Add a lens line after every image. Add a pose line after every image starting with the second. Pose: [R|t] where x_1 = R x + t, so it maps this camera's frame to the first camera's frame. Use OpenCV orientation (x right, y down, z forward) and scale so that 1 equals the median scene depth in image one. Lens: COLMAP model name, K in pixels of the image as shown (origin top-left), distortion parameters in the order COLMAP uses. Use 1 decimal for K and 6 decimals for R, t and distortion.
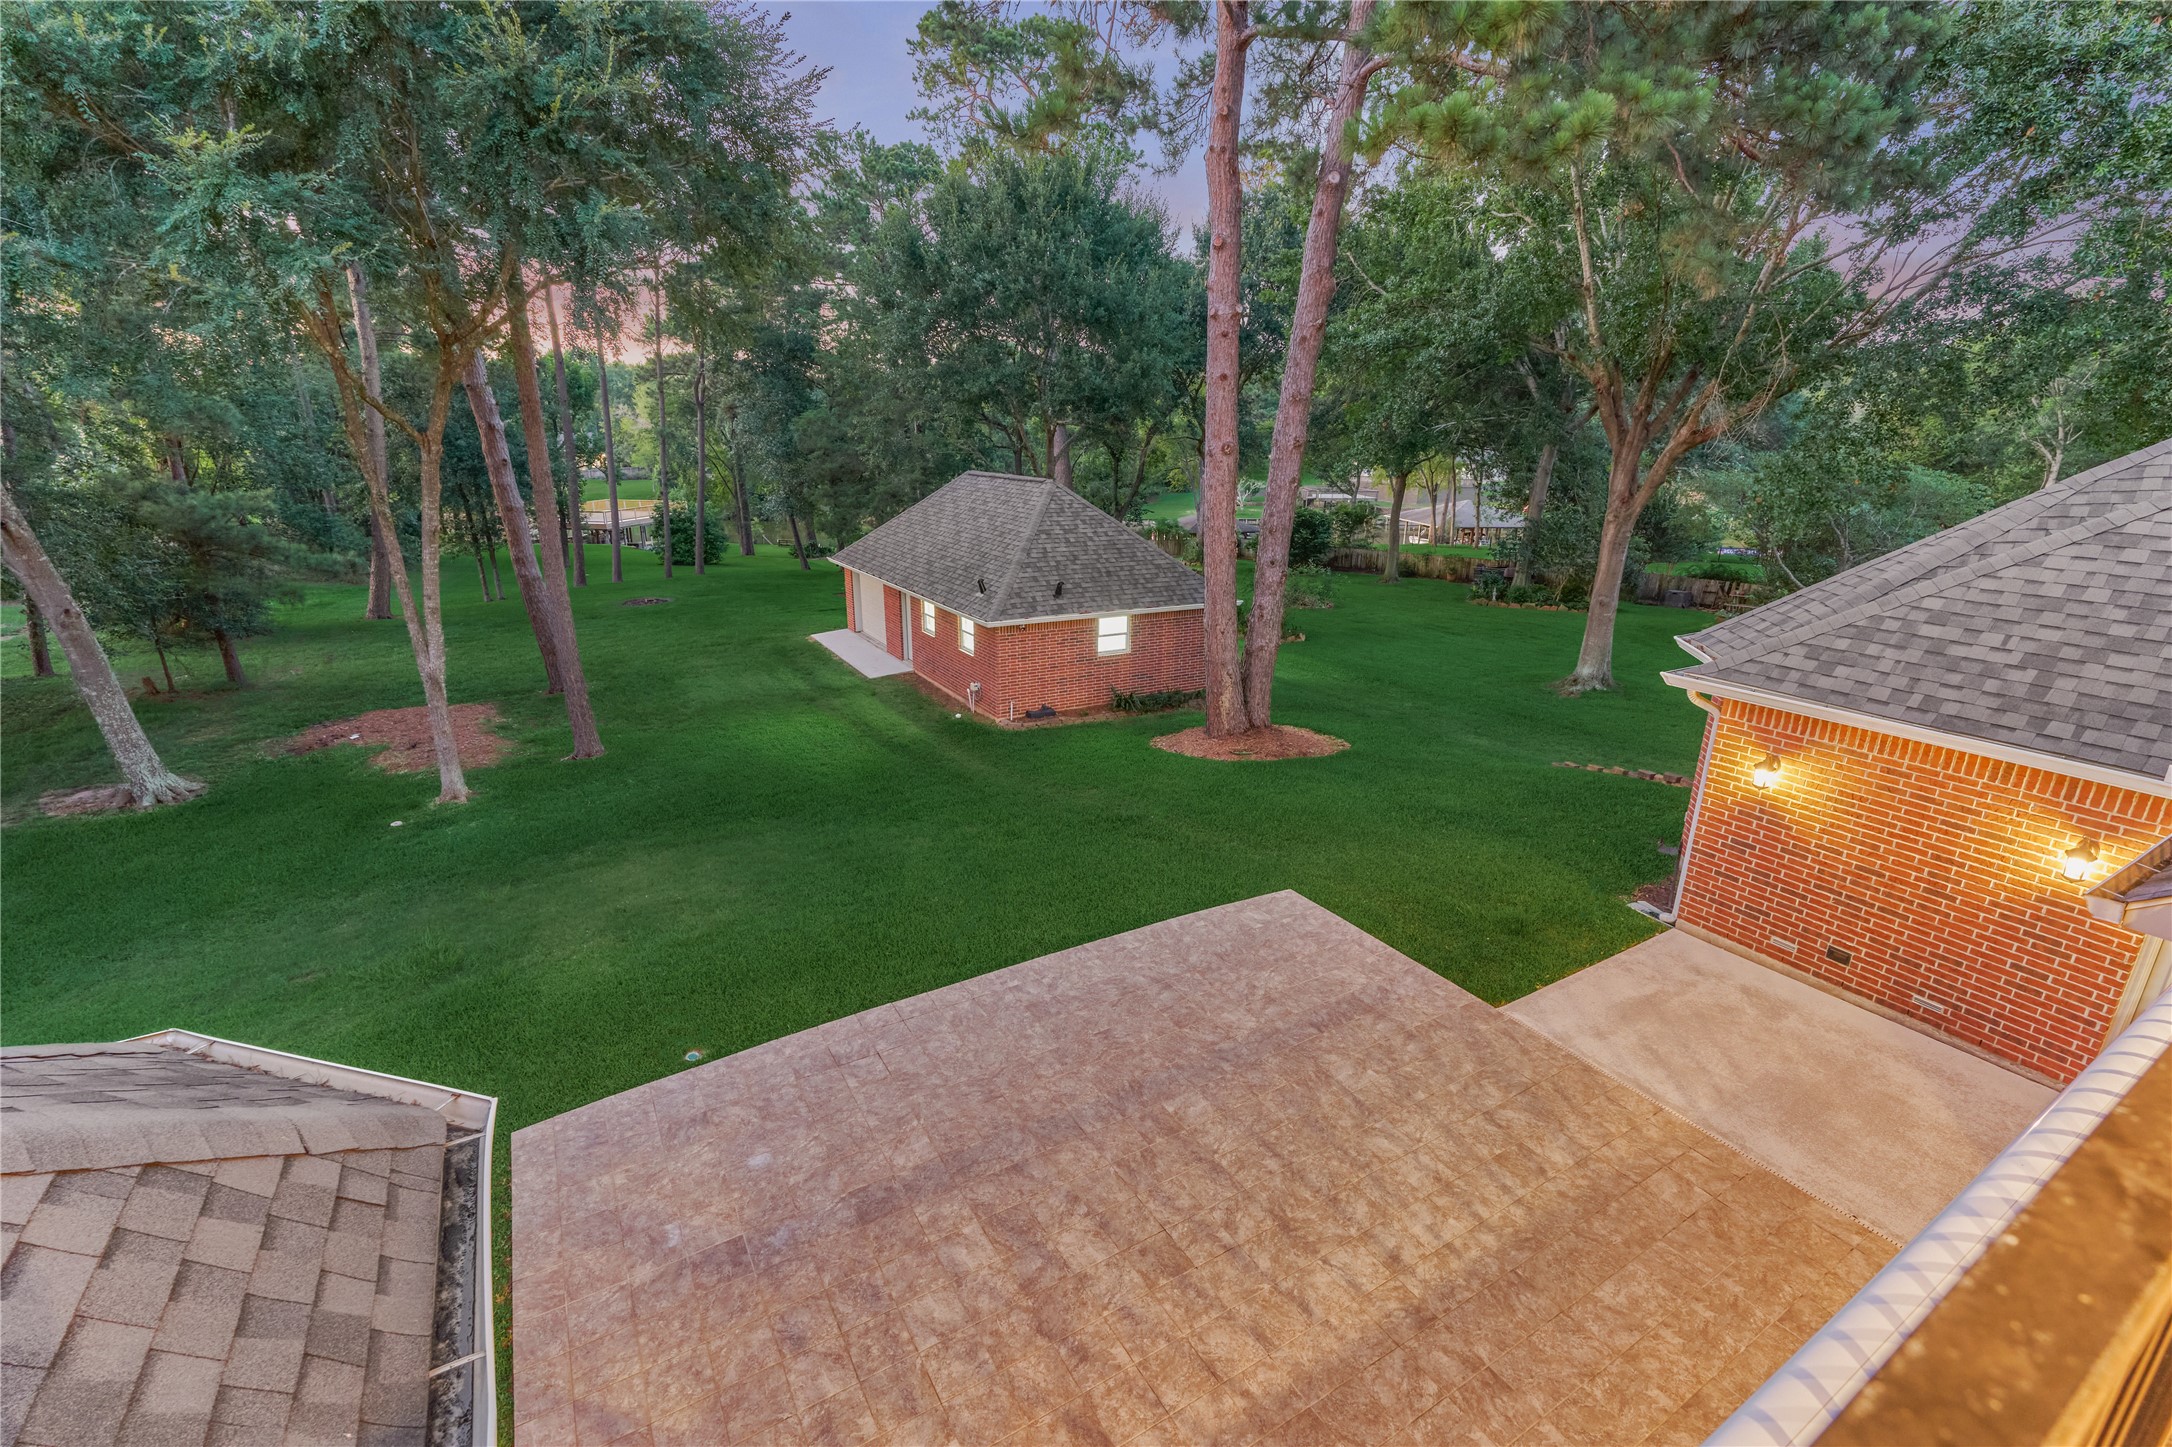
lens RADIAL K [[927.9, 0, 1086.0], [0, 927.9, 723.5], [0, 0, 1]] dist [-0.000851, -0.000090]
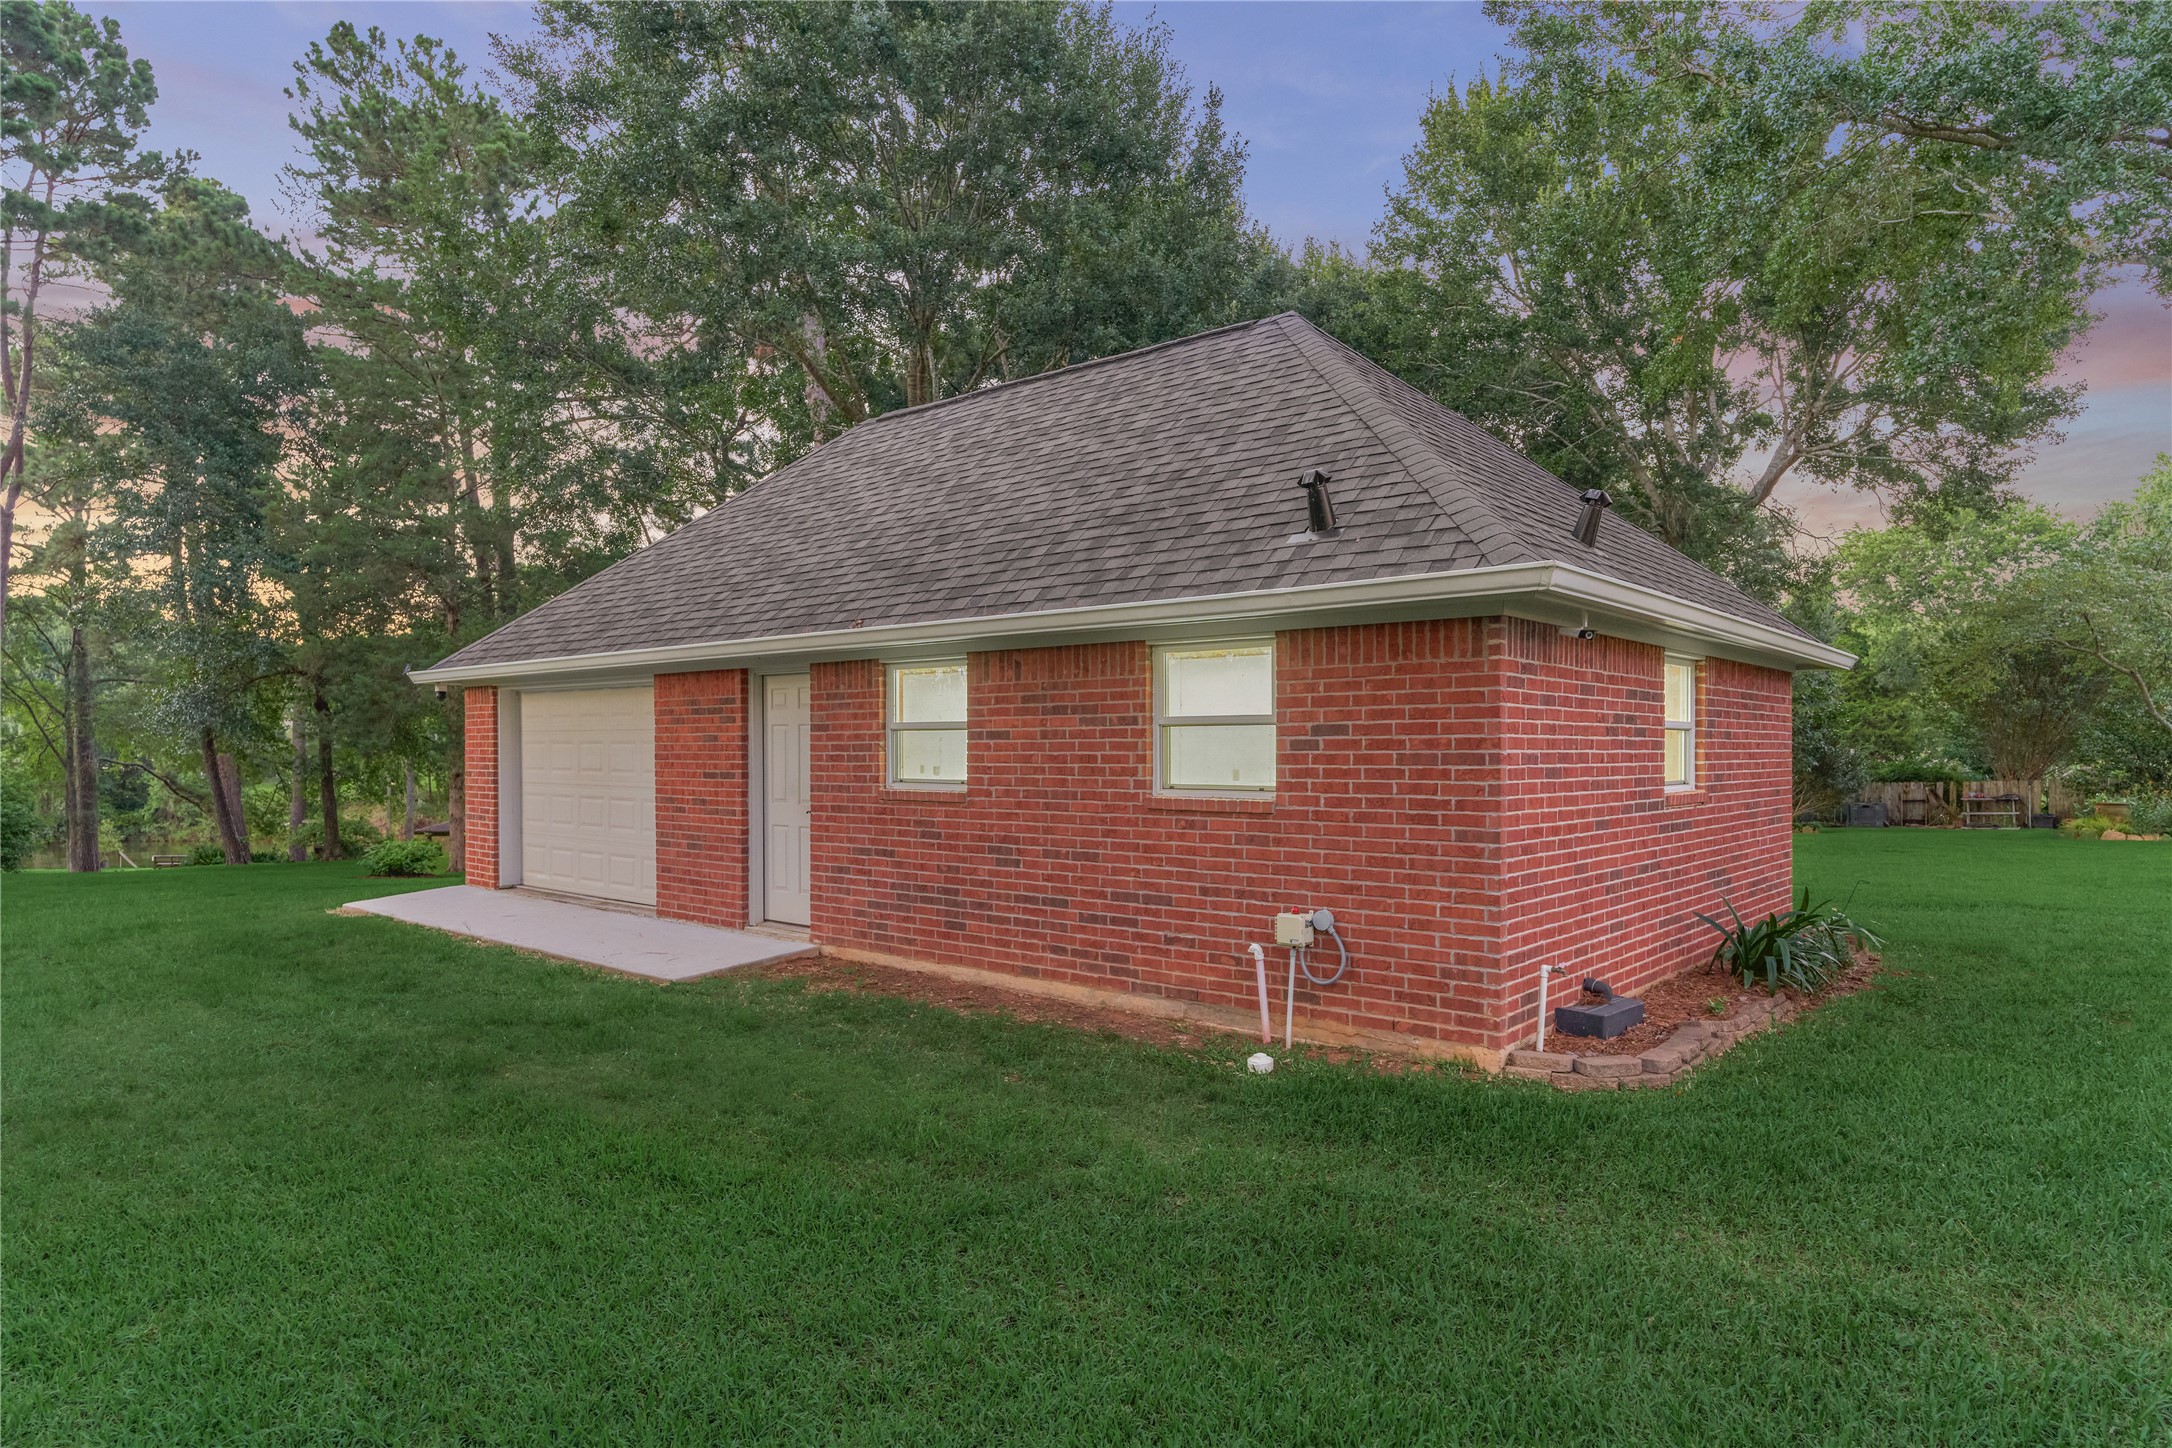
lens RADIAL K [[1292.8, 0, 1086.0], [0, 1292.8, 724.0], [0, 0, 1]] dist [-0.000966, -0.000244]
pose [[0.946372, -0.009014, 0.322954, -0.242339], [0.106757, 0.952186, -0.286261, -0.000959], [-0.304932, 0.305387, 0.902084, 0.625979]]
